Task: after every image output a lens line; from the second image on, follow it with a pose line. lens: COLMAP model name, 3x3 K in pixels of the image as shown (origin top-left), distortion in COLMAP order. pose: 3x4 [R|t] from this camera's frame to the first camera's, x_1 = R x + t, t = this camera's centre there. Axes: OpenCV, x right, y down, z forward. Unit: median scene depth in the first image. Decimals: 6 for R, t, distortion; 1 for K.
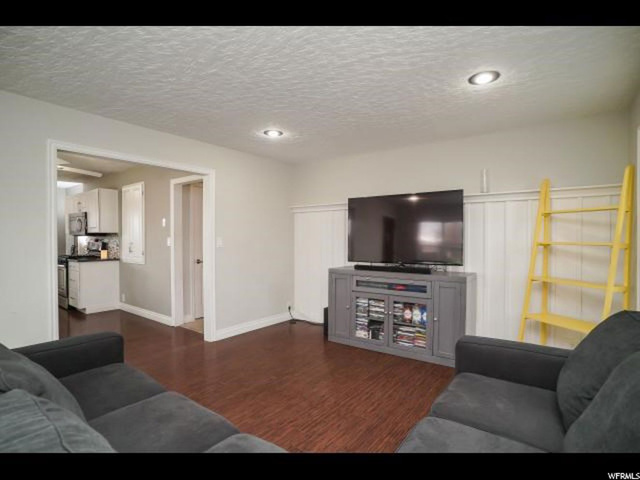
lens RADIAL K [[339.7, 0, 315.0], [0, 339.7, 238.3], [0, 0, 1]] dist [-0.062098, 0.031974]
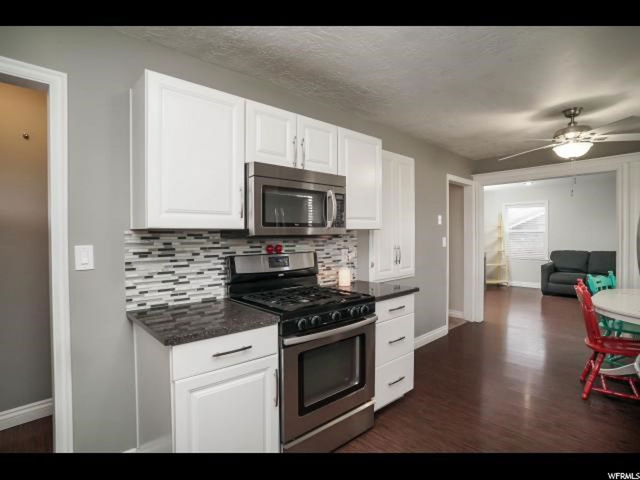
lens RADIAL K [[339.7, 0, 318.7], [0, 339.7, 239.5], [0, 0, 1]] dist [-0.062098, 0.031974]
pose [[0.176961, -0.015833, 0.984091, -1.334778], [0.015884, 0.999786, 0.013230, -0.013982], [-0.984090, 0.013290, 0.177175, 1.152885]]
